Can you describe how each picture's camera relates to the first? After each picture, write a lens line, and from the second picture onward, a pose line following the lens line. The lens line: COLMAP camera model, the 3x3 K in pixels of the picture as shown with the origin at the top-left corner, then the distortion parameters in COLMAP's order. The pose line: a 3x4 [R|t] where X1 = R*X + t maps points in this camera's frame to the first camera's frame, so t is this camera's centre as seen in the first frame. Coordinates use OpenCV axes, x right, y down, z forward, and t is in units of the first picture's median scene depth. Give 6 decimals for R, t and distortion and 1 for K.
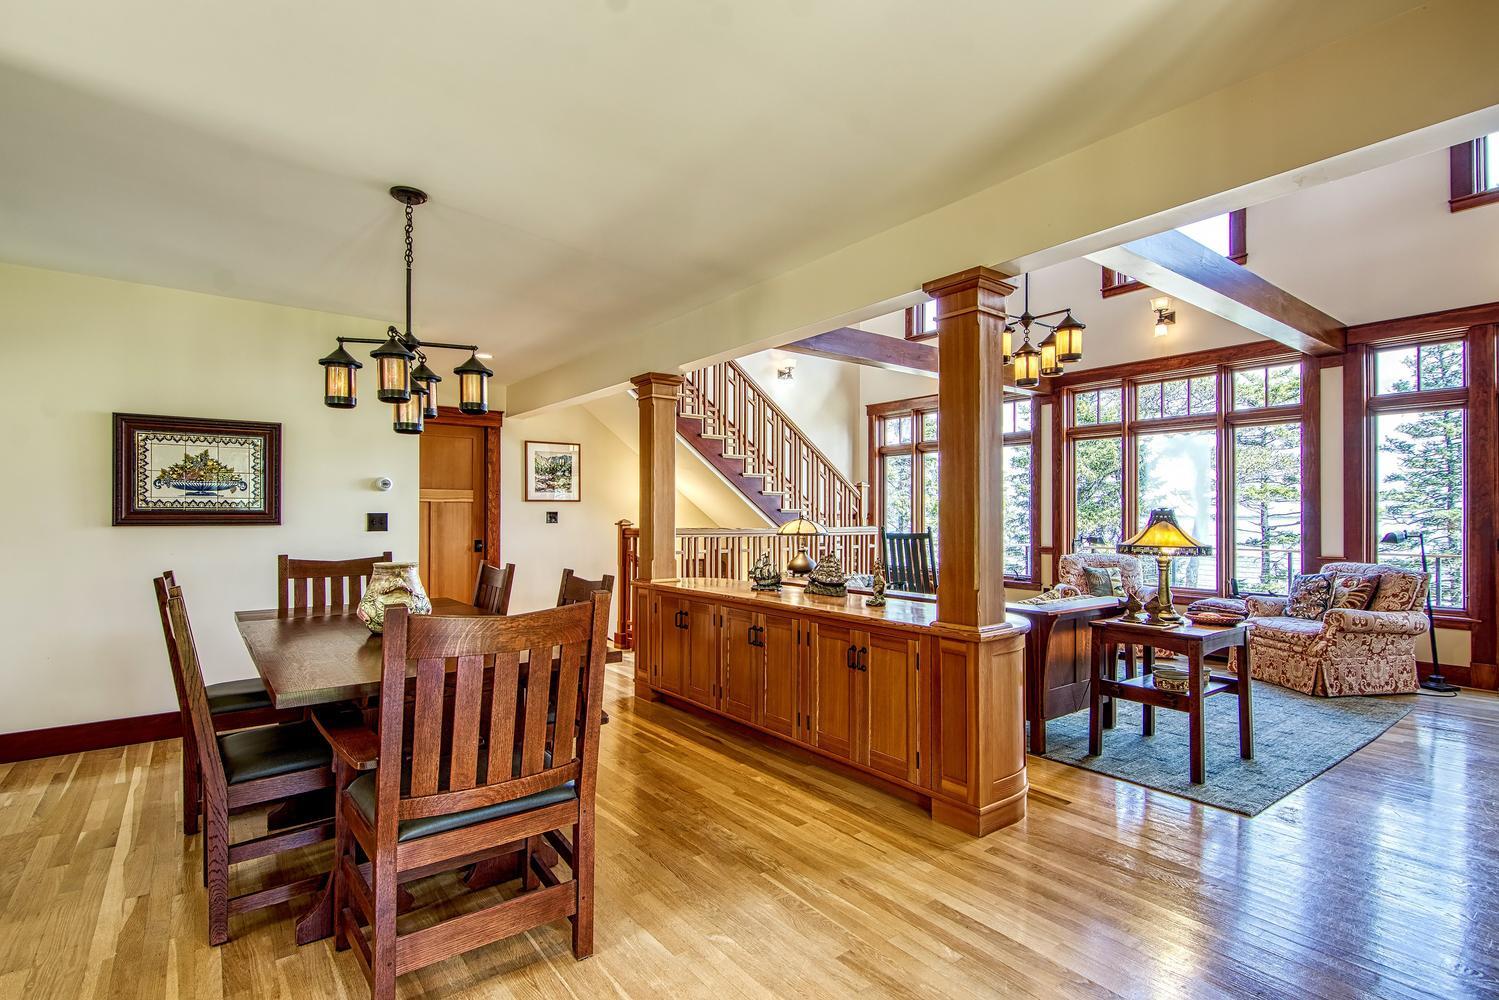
lens RADIAL K [[717.9, 0, 747.0], [0, 717.9, 508.6], [0, 0, 1]] dist [0.001096, 0.001754]
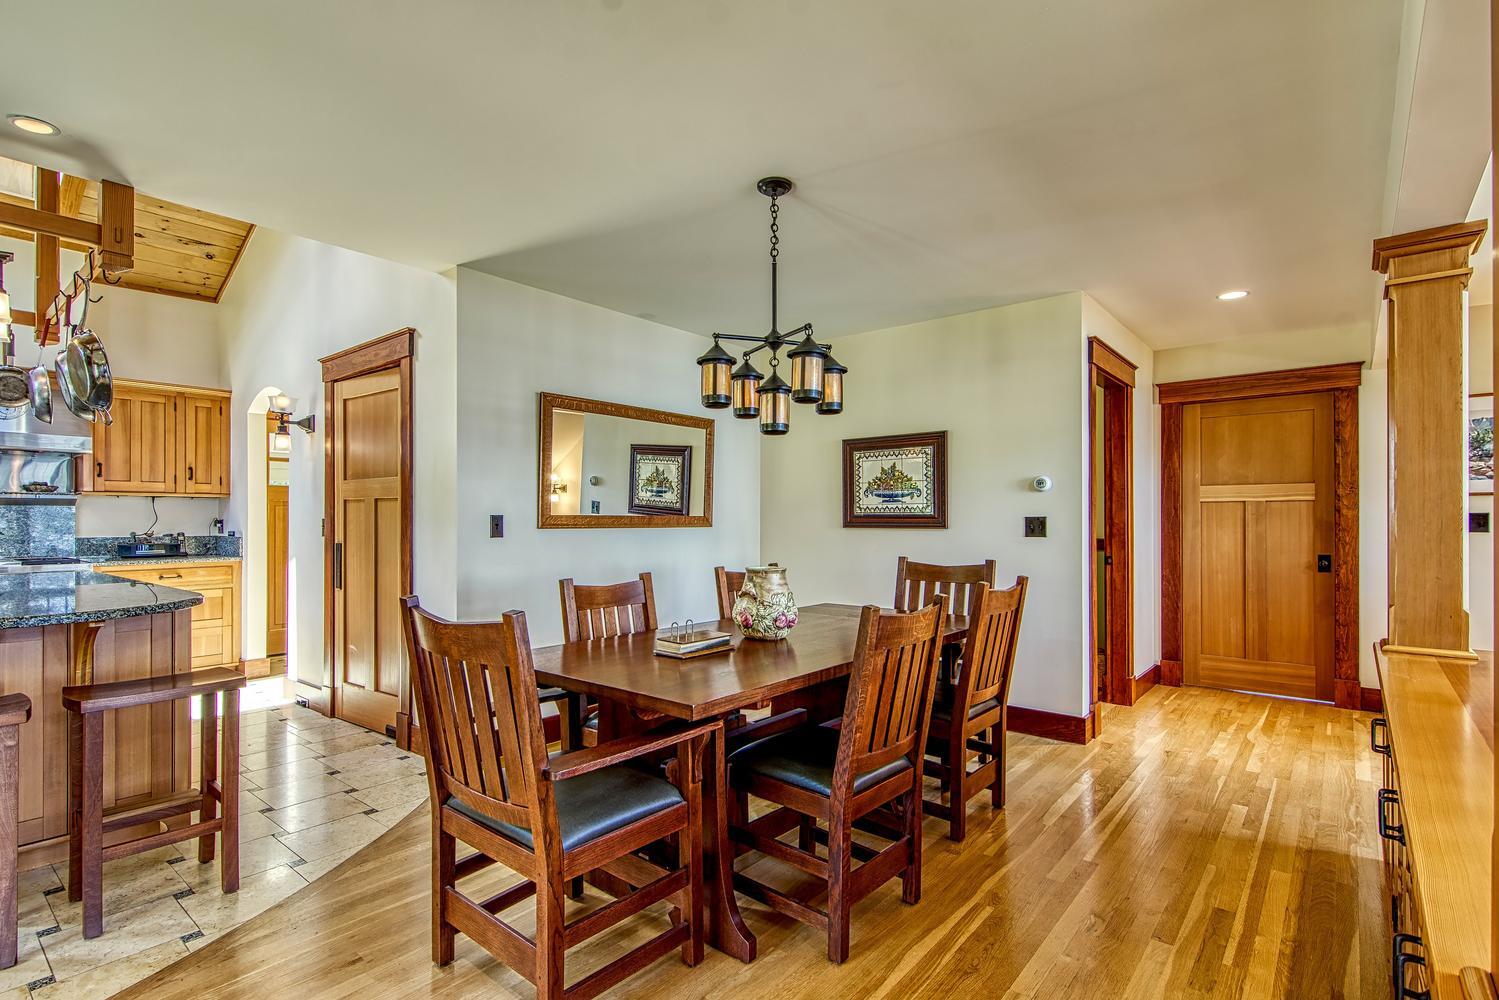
lens RADIAL K [[717.9, 0, 742.8], [0, 717.9, 511.8], [0, 0, 1]] dist [0.001096, 0.001754]
pose [[0.216920, -0.011243, -0.976125, 0.312265], [0.009515, 0.999911, -0.009402, 0.005720], [0.976143, -0.007249, 0.217007, 0.512371]]
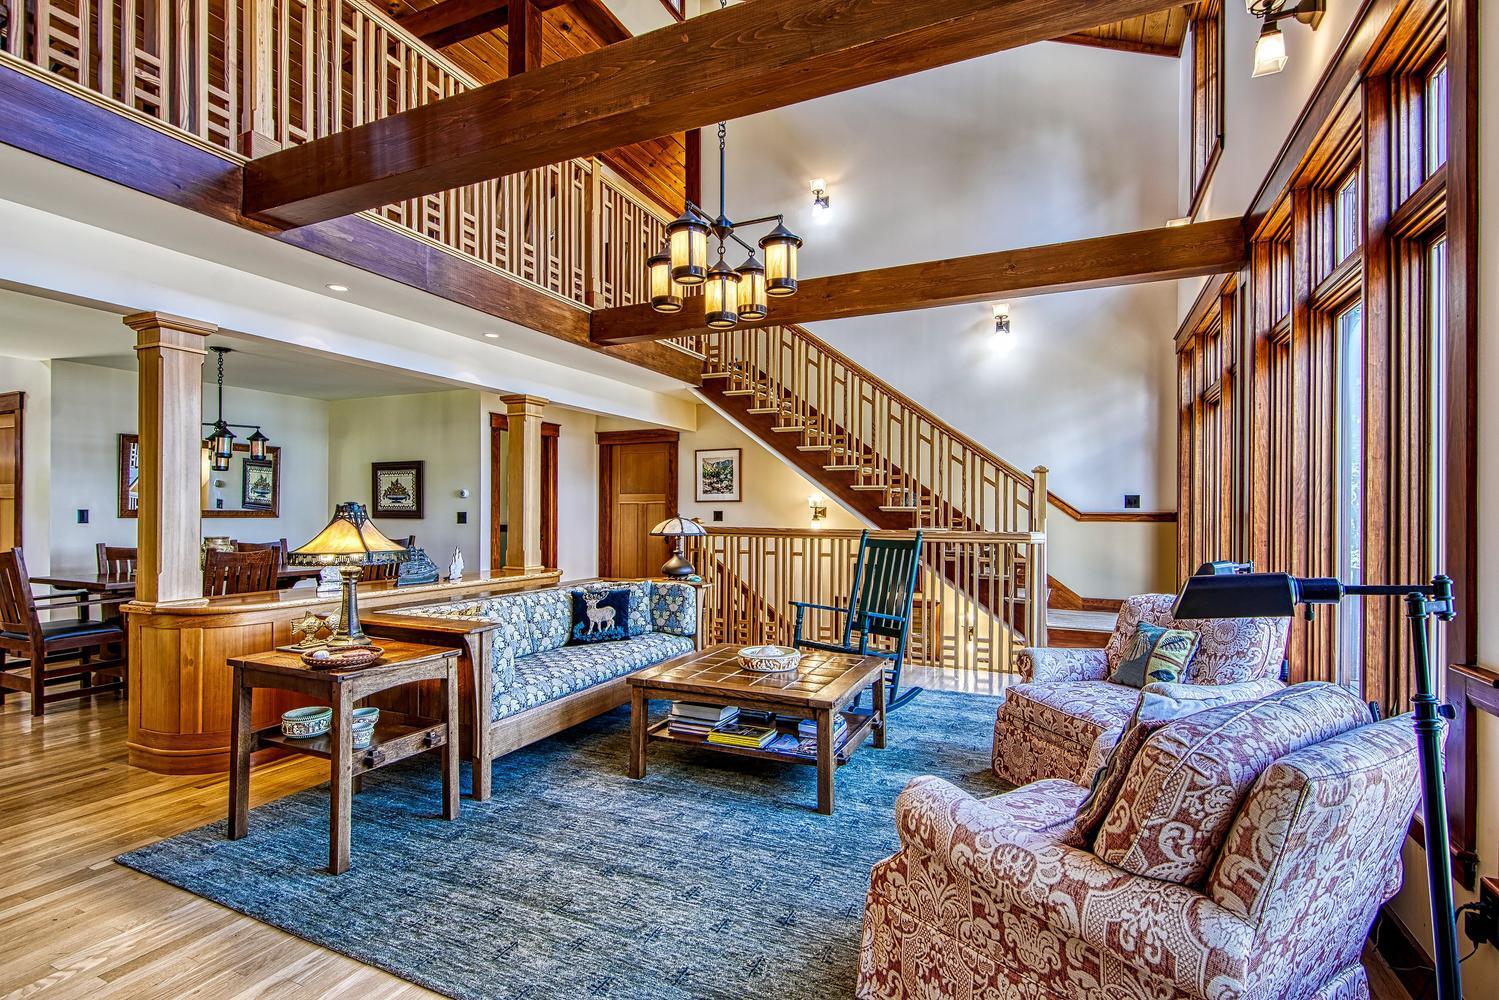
lens RADIAL K [[717.9, 0, 752.0], [0, 717.9, 502.2], [0, 0, 1]] dist [0.001096, 0.001754]
pose [[0.473862, -0.013122, -0.880501, 1.333058], [0.004838, 0.999913, -0.012298, 0.008228], [0.880586, 0.001567, 0.473884, 0.921177]]
